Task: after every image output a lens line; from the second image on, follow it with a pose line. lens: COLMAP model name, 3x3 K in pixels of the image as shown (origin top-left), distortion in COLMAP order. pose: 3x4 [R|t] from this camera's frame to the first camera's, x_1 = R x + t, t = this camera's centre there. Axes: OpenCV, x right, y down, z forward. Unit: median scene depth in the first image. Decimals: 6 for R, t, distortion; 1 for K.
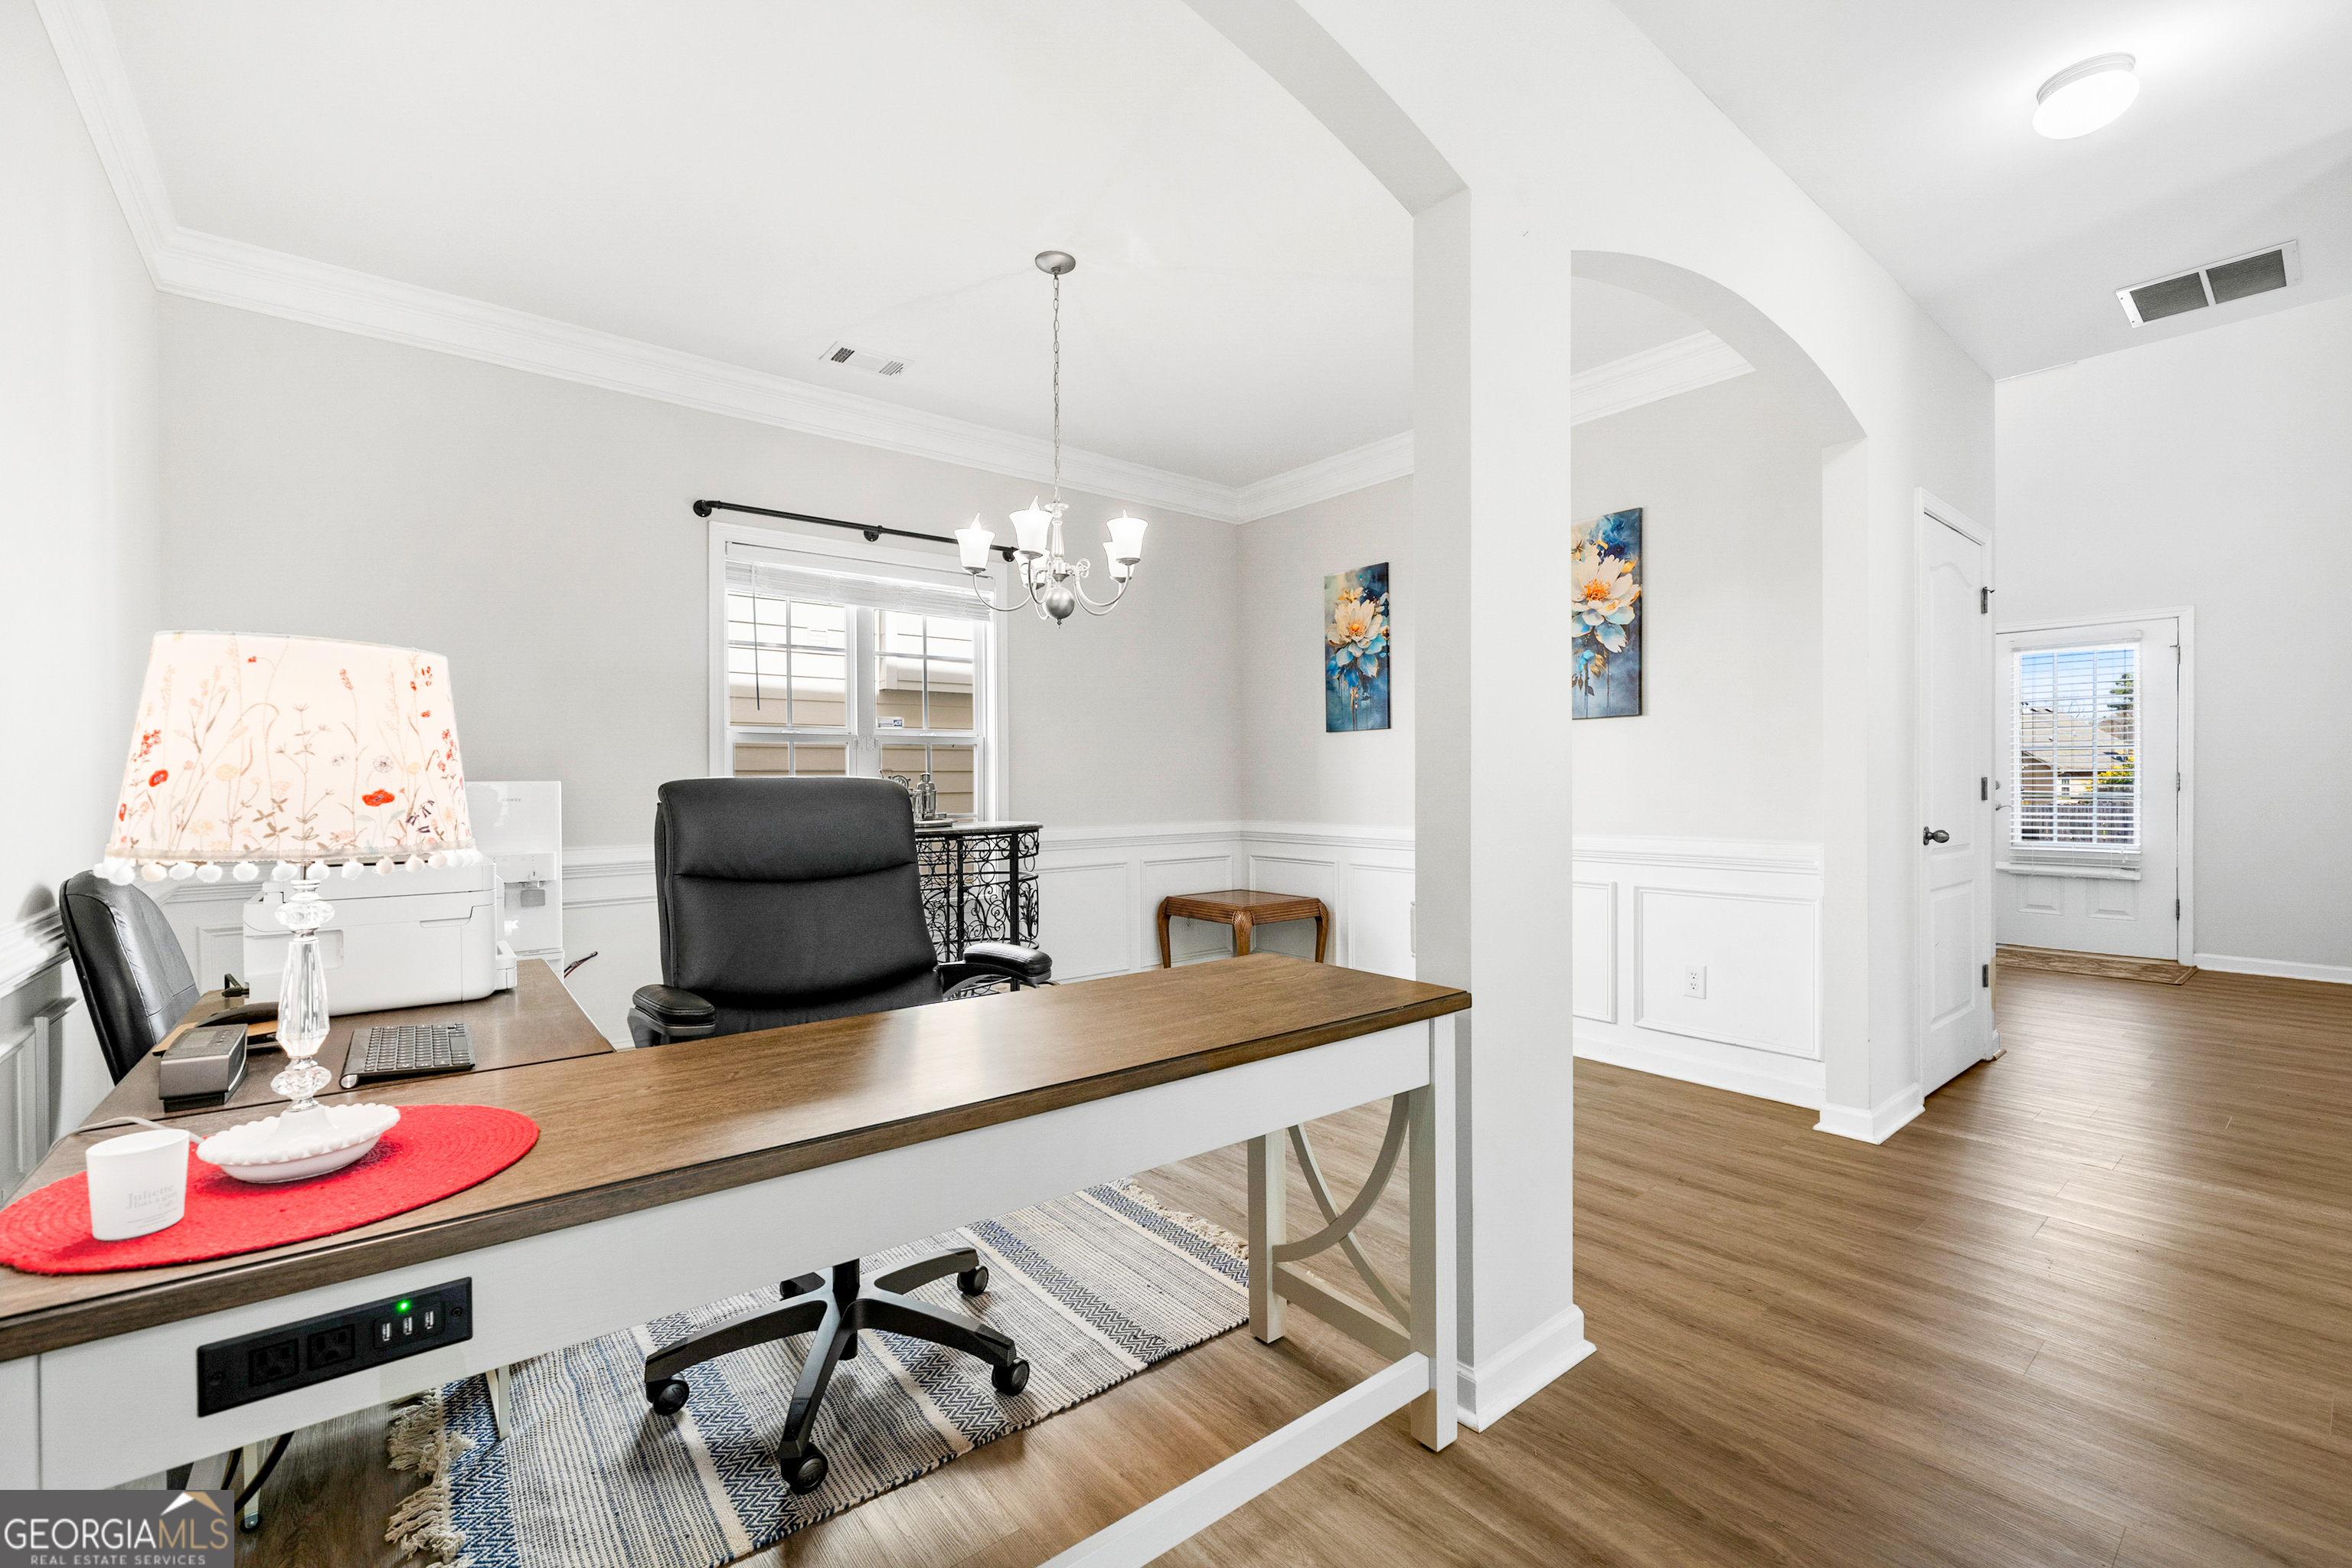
lens RADIAL K [[984.9, 0, 1177.5], [0, 984.9, 784.3], [0, 0, 1]] dist [-0.000530, 0.000191]
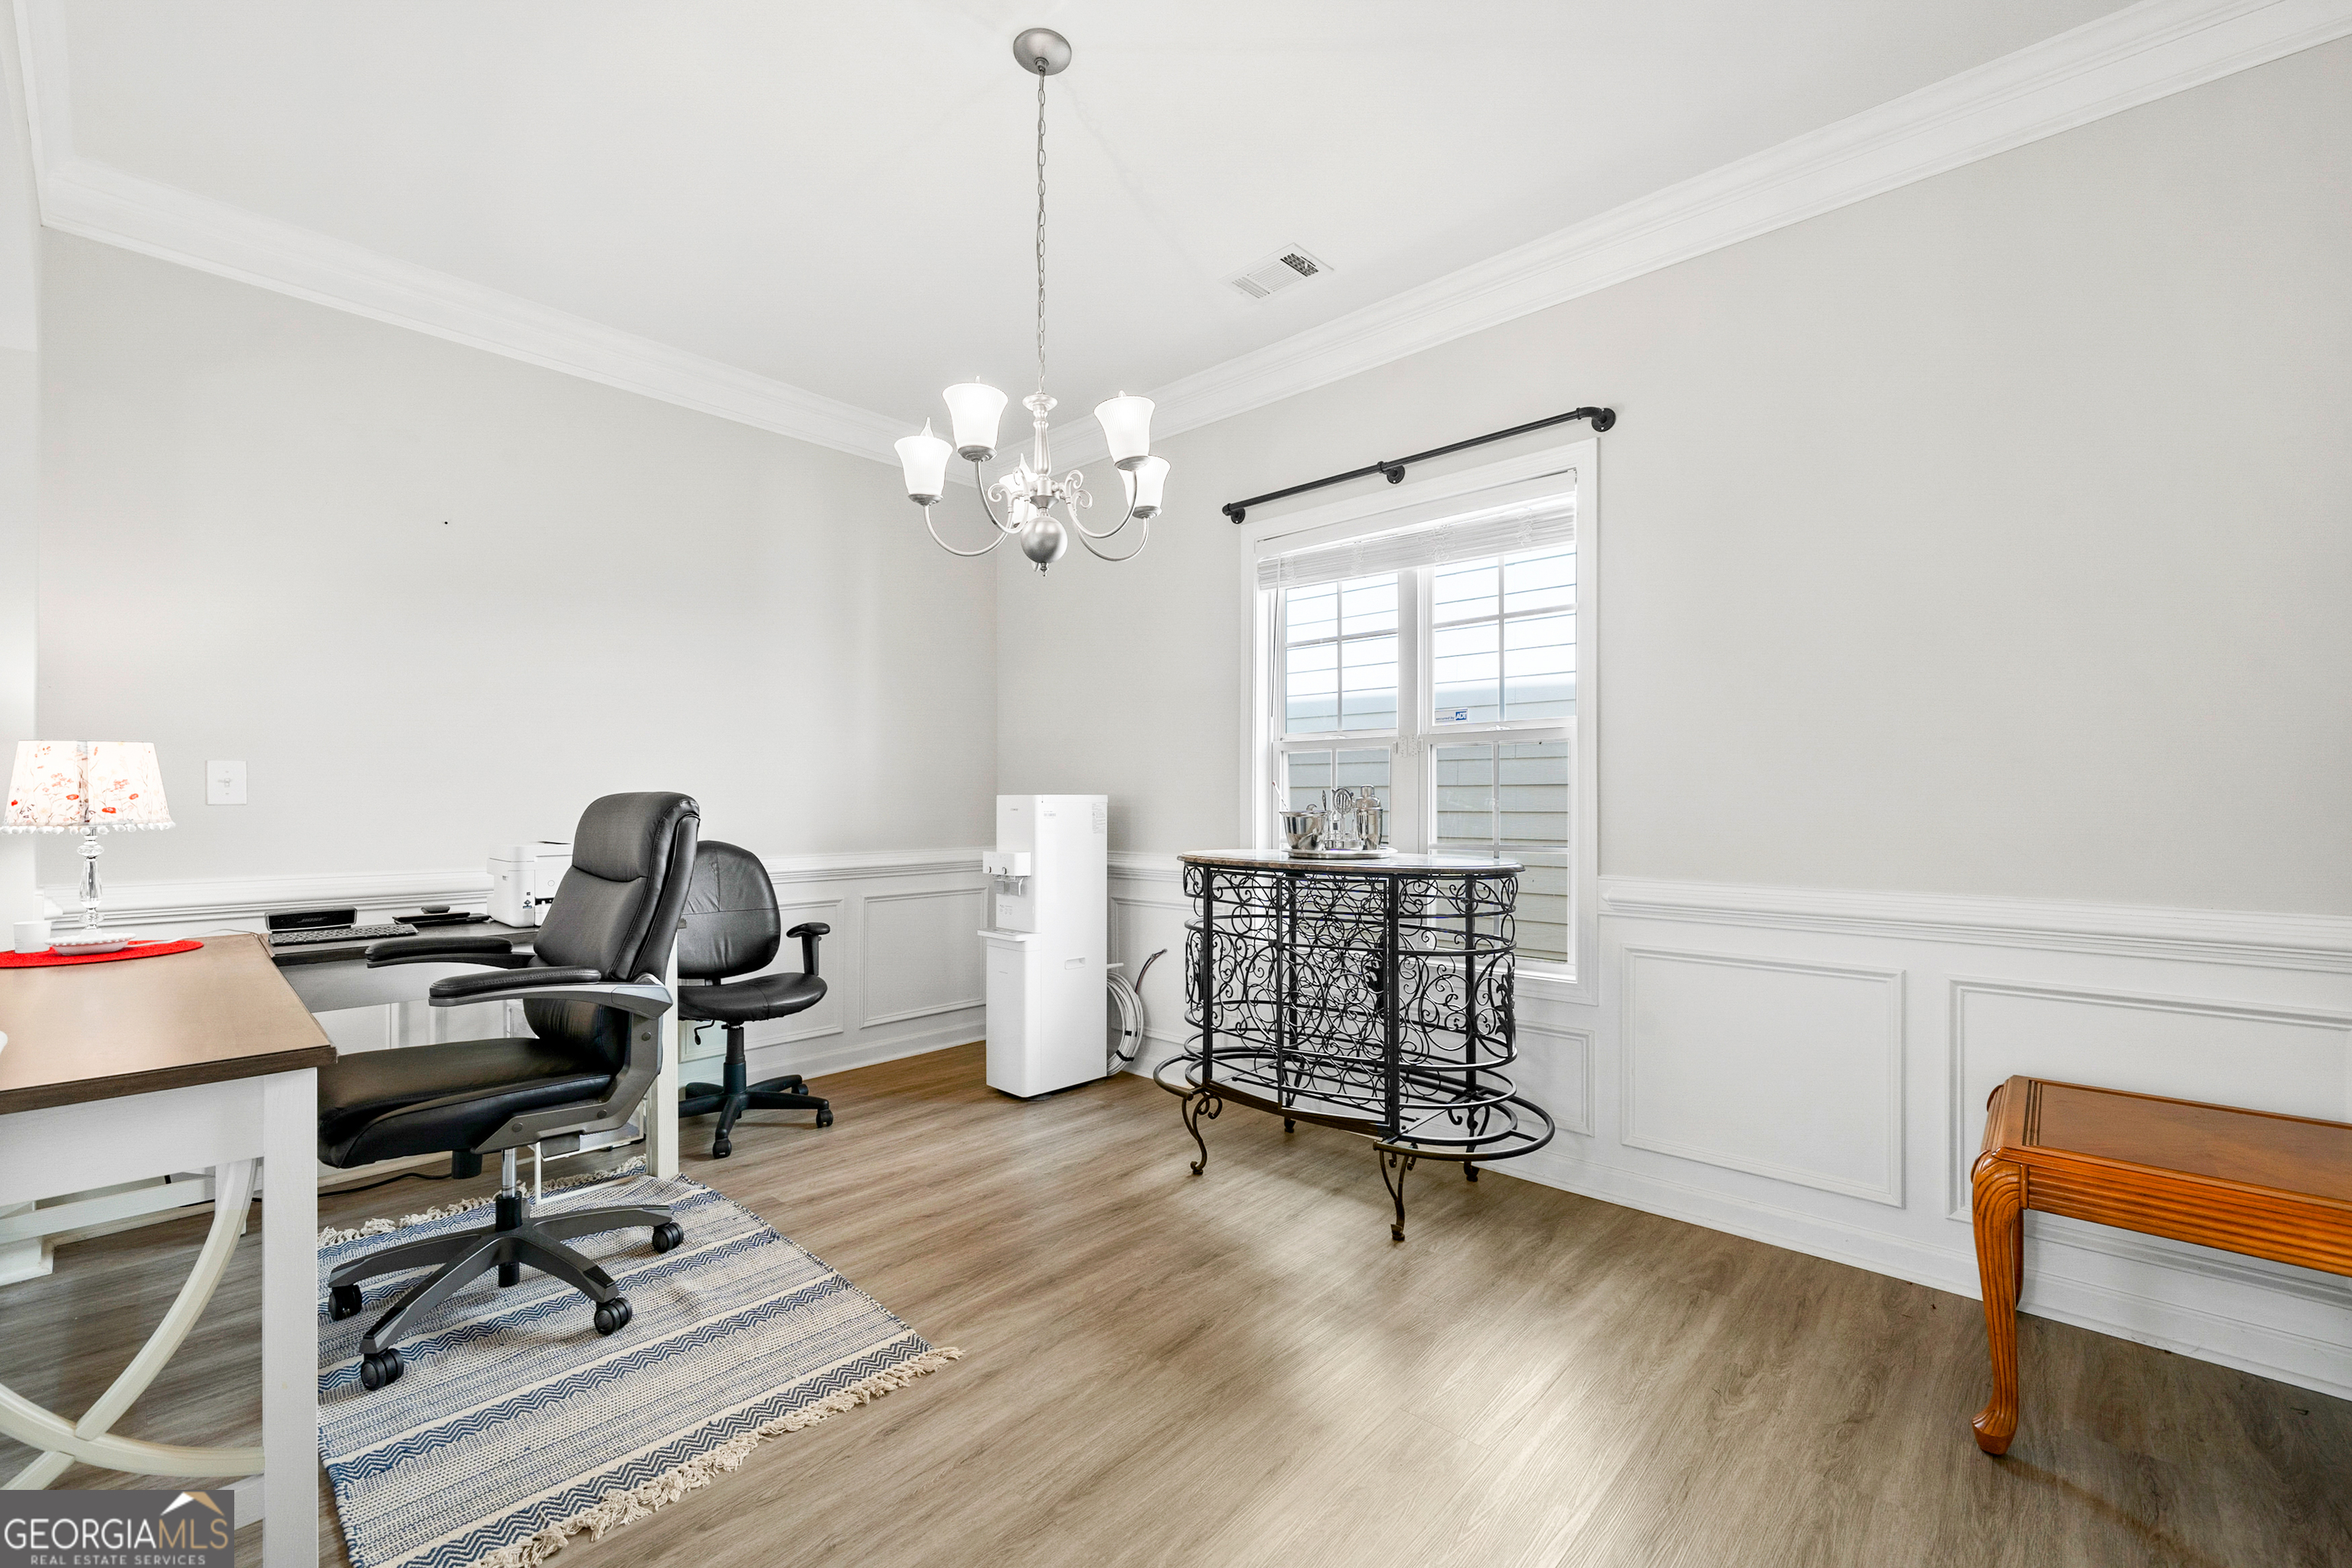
lens RADIAL K [[1006.7, 0, 1174.9], [0, 1006.7, 800.9], [0, 0, 1]] dist [-0.000487, -0.000051]
pose [[0.180044, -0.000637, -0.983658, 0.435293], [0.003795, 0.999993, 0.000047, -0.000287], [0.983651, -0.003741, 0.180045, 0.705480]]
